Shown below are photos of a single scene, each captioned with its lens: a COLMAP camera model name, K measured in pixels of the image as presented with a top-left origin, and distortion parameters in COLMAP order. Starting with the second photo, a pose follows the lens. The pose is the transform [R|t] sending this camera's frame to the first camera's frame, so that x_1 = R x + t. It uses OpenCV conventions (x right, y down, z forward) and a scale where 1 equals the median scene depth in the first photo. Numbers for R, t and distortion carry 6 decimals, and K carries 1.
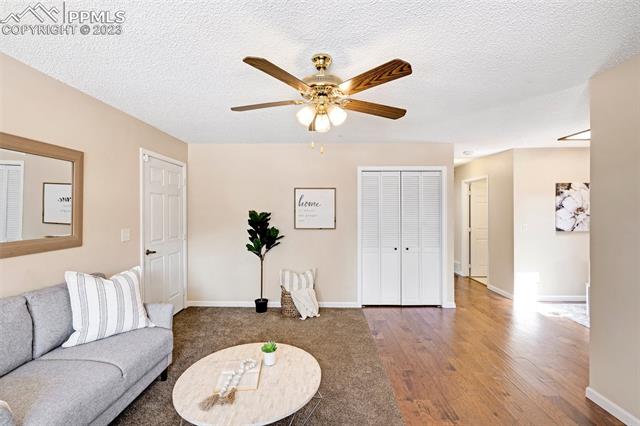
lens RADIAL K [[291.0, 0, 320.0], [0, 291.0, 213.0], [0, 0, 1]] dist [-0.001189, 0.000195]
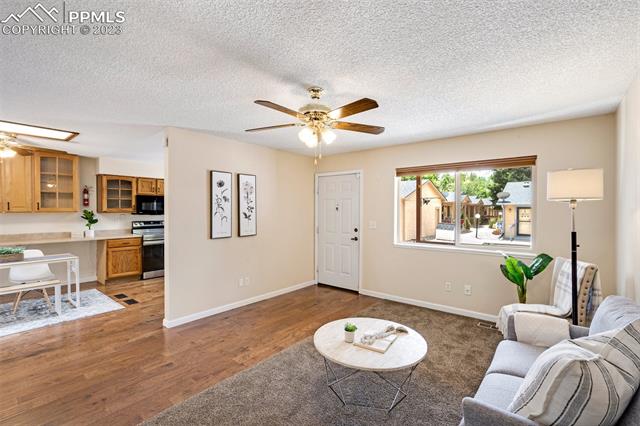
lens RADIAL K [[291.0, 0, 320.0], [0, 291.0, 213.0], [0, 0, 1]] dist [-0.001189, 0.000195]
pose [[-0.785032, -0.007665, 0.619407, -0.390277], [0.002745, 0.999871, 0.015851, -0.006904], [-0.619449, 0.014144, -0.784910, 0.970497]]
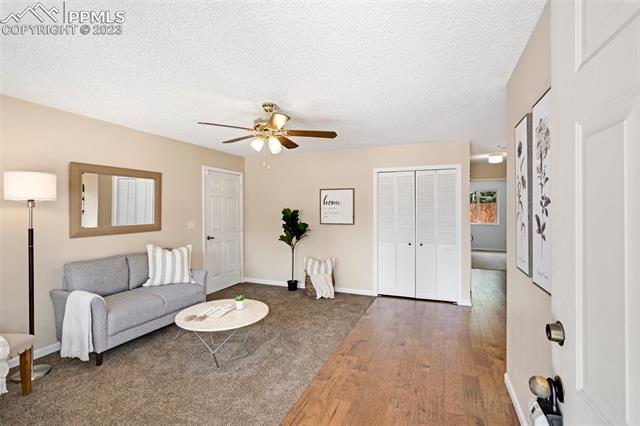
lens RADIAL K [[303.9, 0, 320.1], [0, 303.9, 214.1], [0, 0, 1]] dist [0.001188, 0.000434]
pose [[0.931296, 0.004482, -0.364235, 0.390378], [-0.000584, 0.999941, 0.010813, 0.001250], [0.364262, -0.009857, 0.931244, -0.160402]]
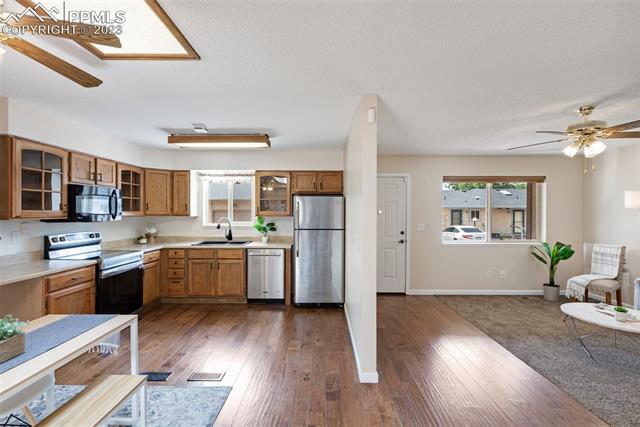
lens RADIAL K [[303.9, 0, 320.1], [0, 303.9, 214.6], [0, 0, 1]] dist [0.001188, 0.000434]
pose [[-0.999895, -0.002563, -0.014263, 0.652593], [-0.002797, 0.999861, 0.016419, -0.013004], [0.014219, 0.016457, -0.999763, 1.215067]]
